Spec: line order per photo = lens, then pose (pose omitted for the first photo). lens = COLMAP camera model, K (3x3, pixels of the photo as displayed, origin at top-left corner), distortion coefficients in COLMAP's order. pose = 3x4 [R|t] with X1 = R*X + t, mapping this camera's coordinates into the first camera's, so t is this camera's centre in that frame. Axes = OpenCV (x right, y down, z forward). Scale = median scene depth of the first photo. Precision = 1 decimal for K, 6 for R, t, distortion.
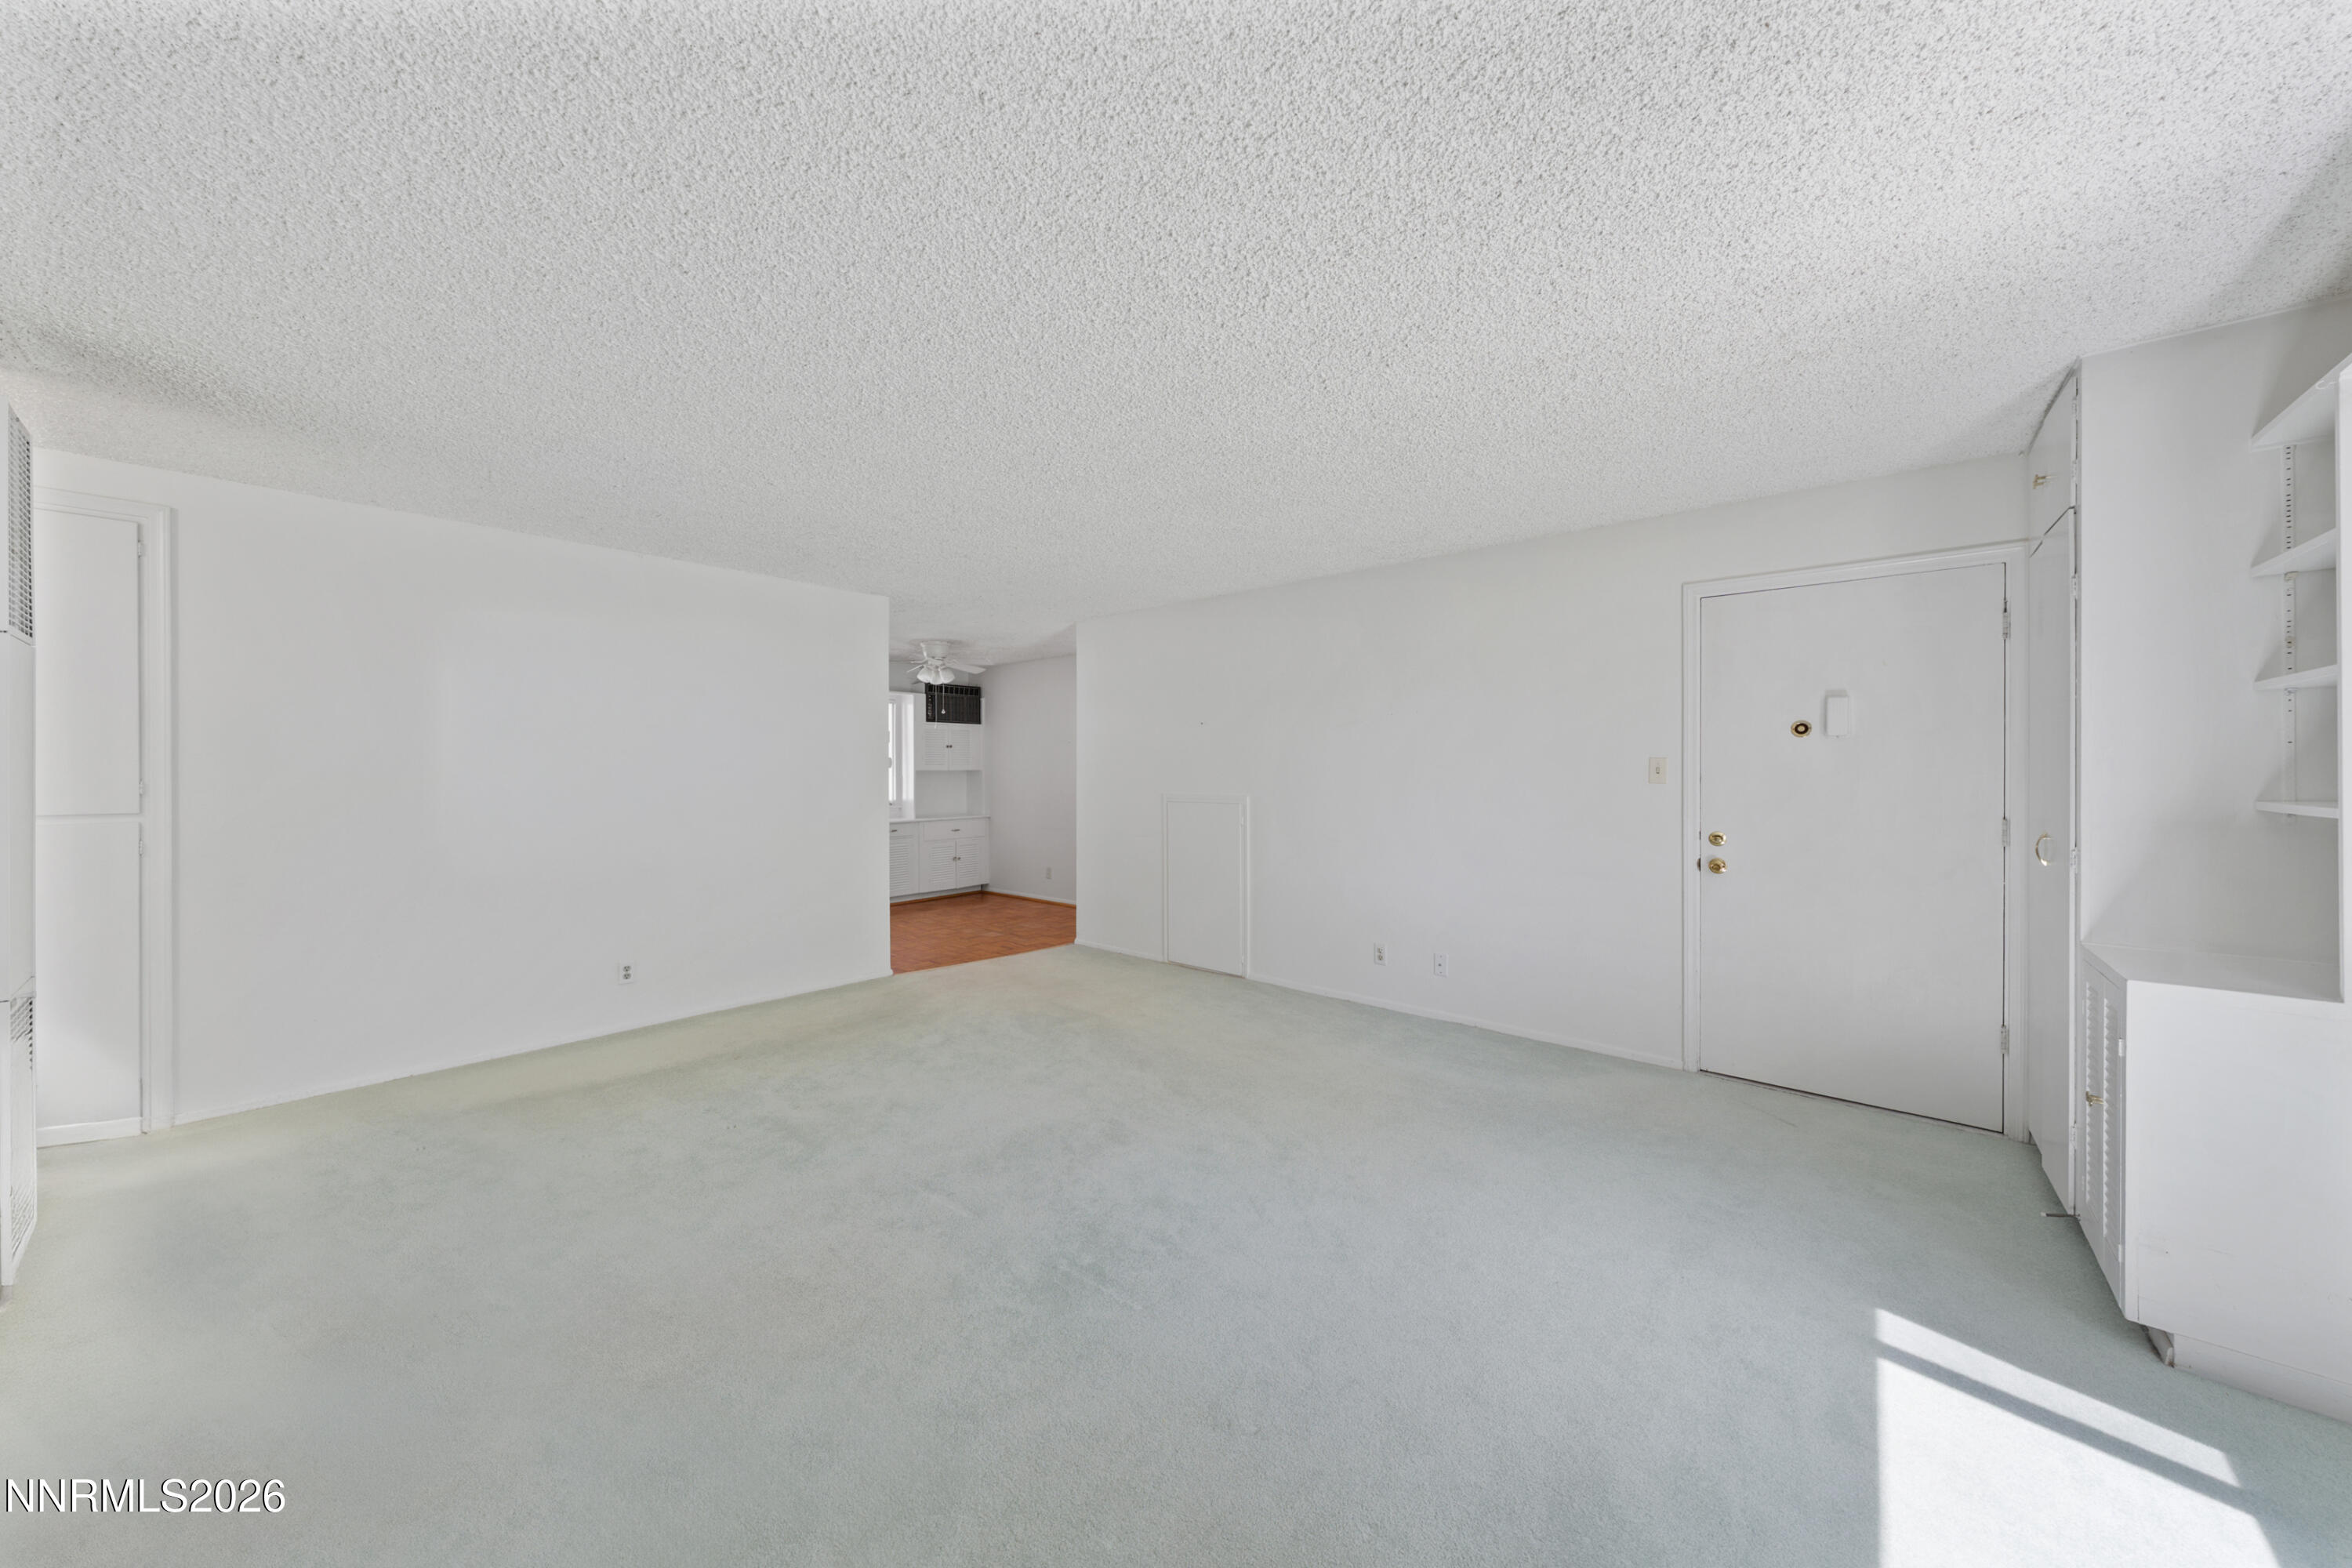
lens RADIAL K [[799.8, 0, 1190.8], [0, 799.8, 777.8], [0, 0, 1]] dist [-0.001893, 0.000489]
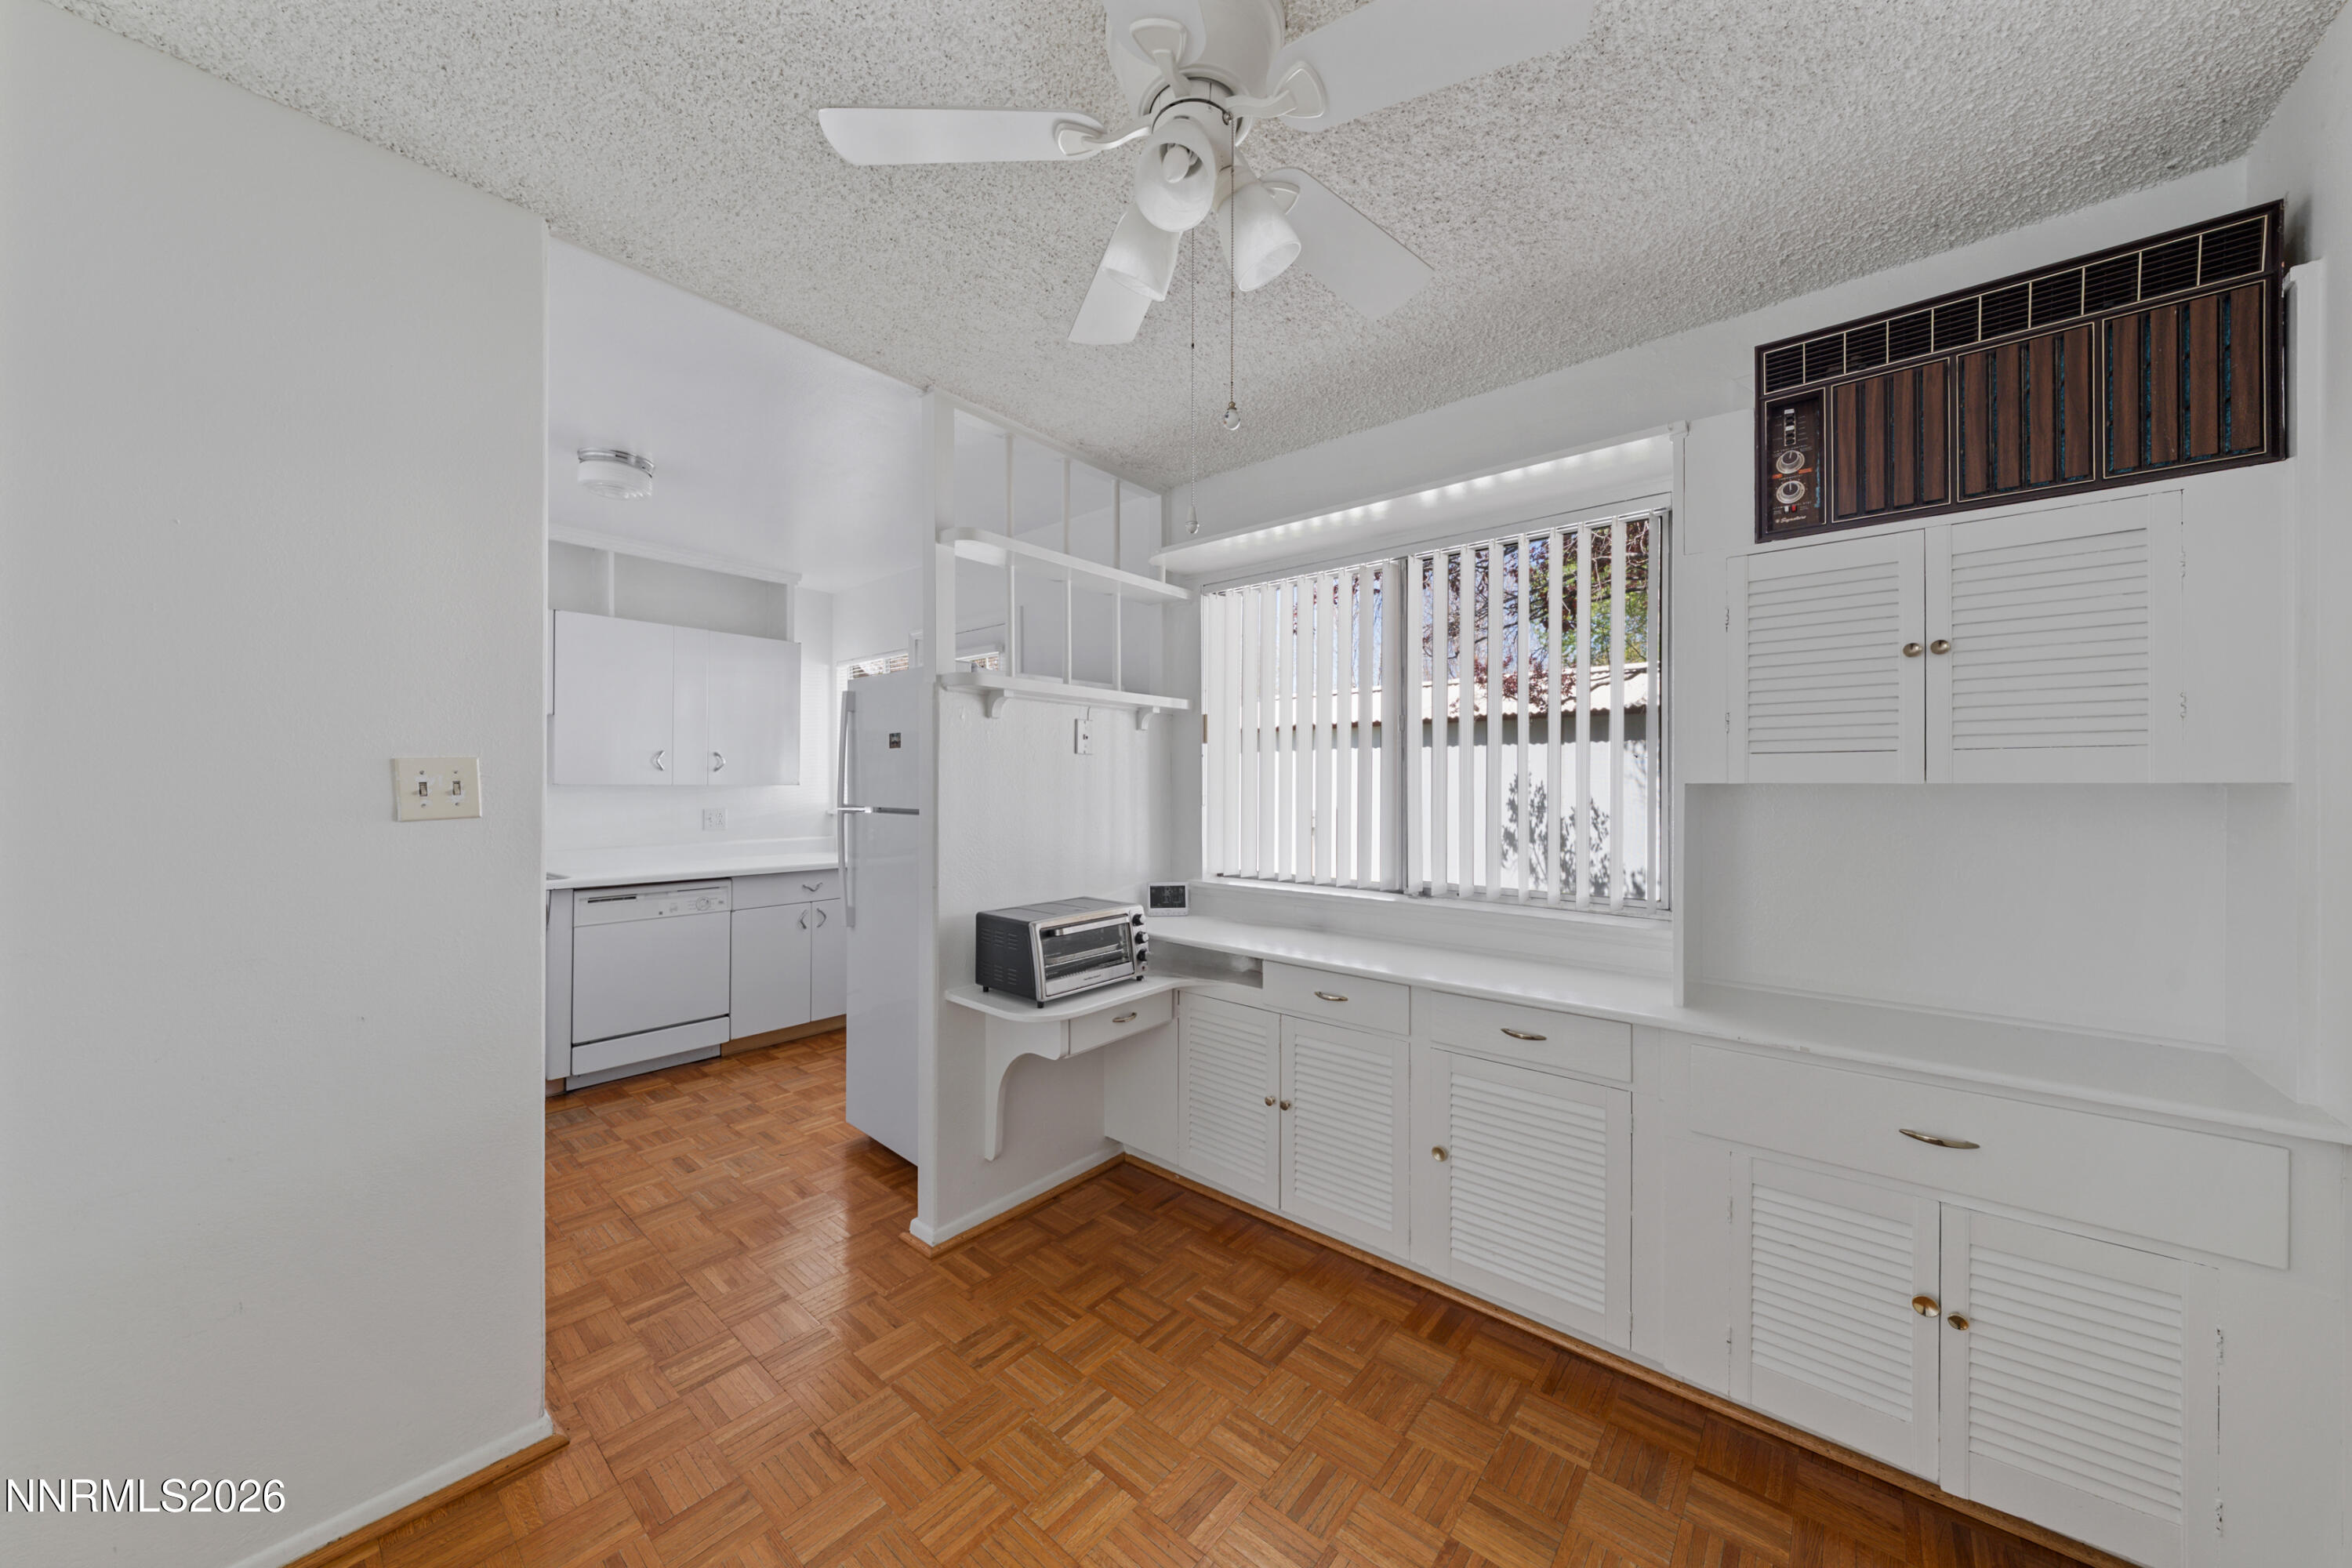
lens RADIAL K [[799.8, 0, 1177.0], [0, 799.8, 787.5], [0, 0, 1]] dist [-0.001893, 0.000489]
pose [[-0.002941, 0.004035, -0.999988, -0.172541], [-0.016767, 0.999851, 0.004084, -0.008342], [0.999855, 0.016779, -0.002873, 1.152566]]
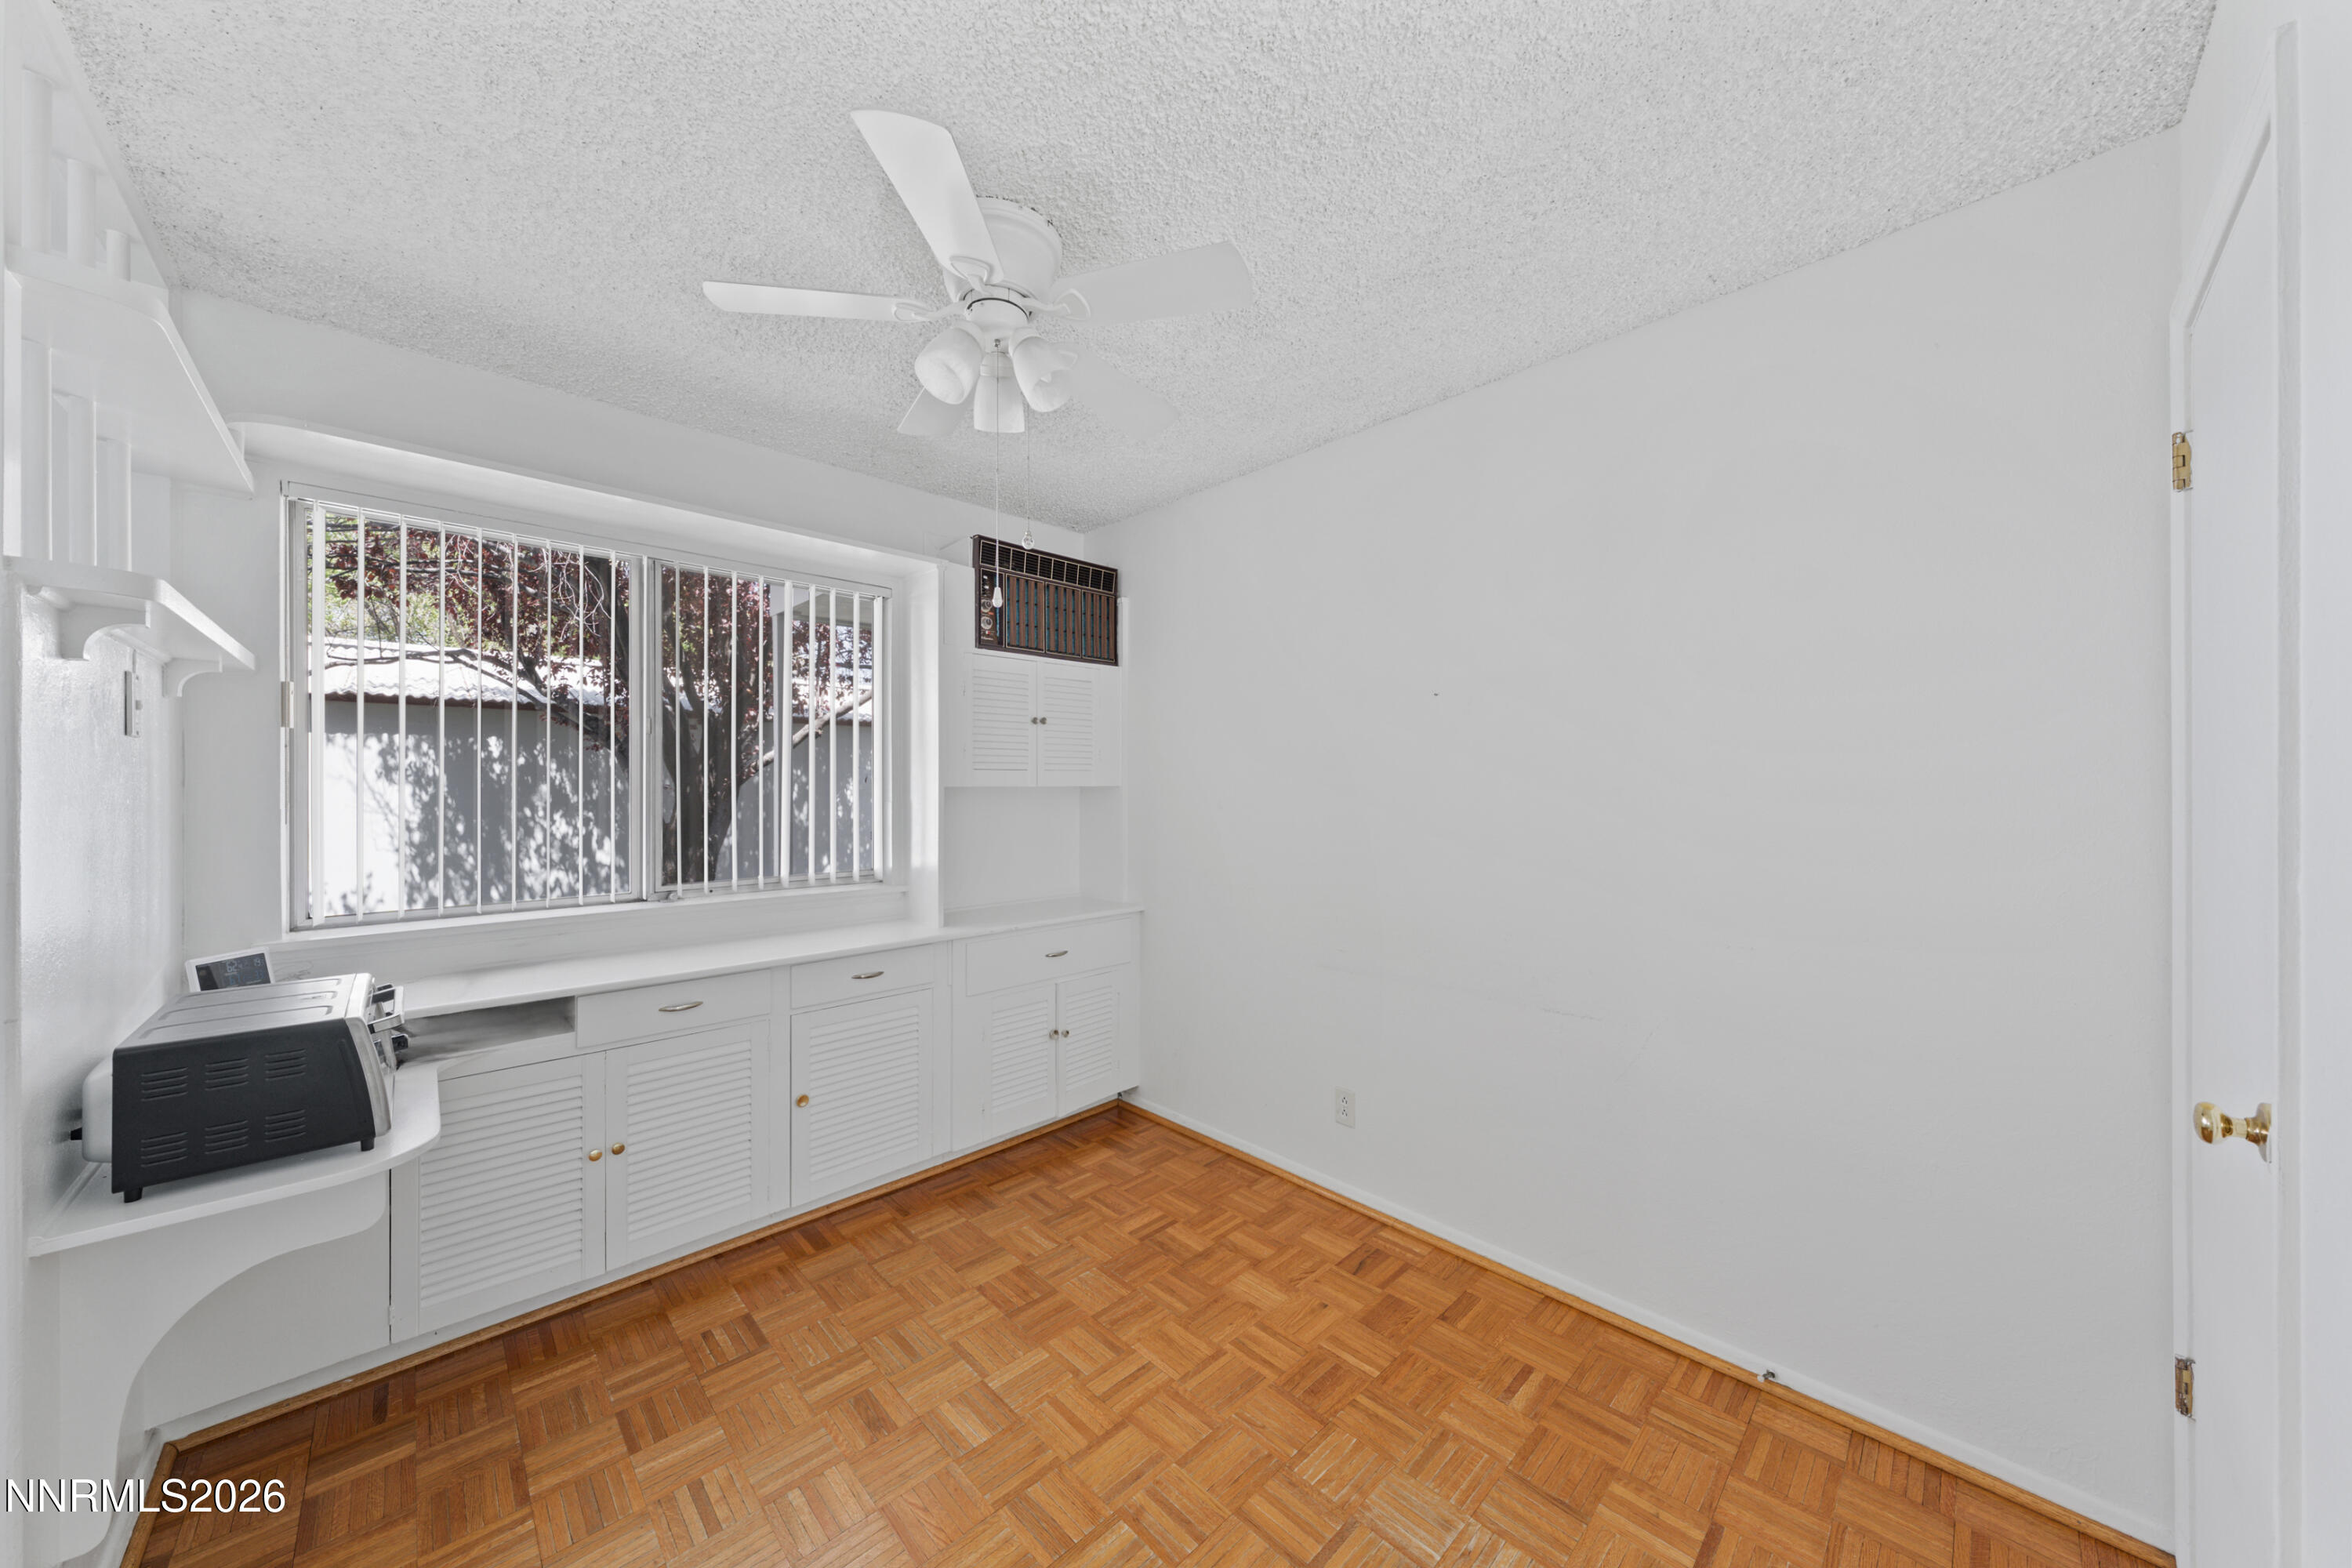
lens RADIAL K [[799.8, 0, 1179.3], [0, 799.8, 787.0], [0, 0, 1]] dist [-0.001893, 0.000489]
pose [[0.994625, -0.001608, -0.103533, -0.278380], [0.000599, 0.999952, -0.009780, -0.007147], [0.103544, 0.009666, 0.994578, 0.892153]]
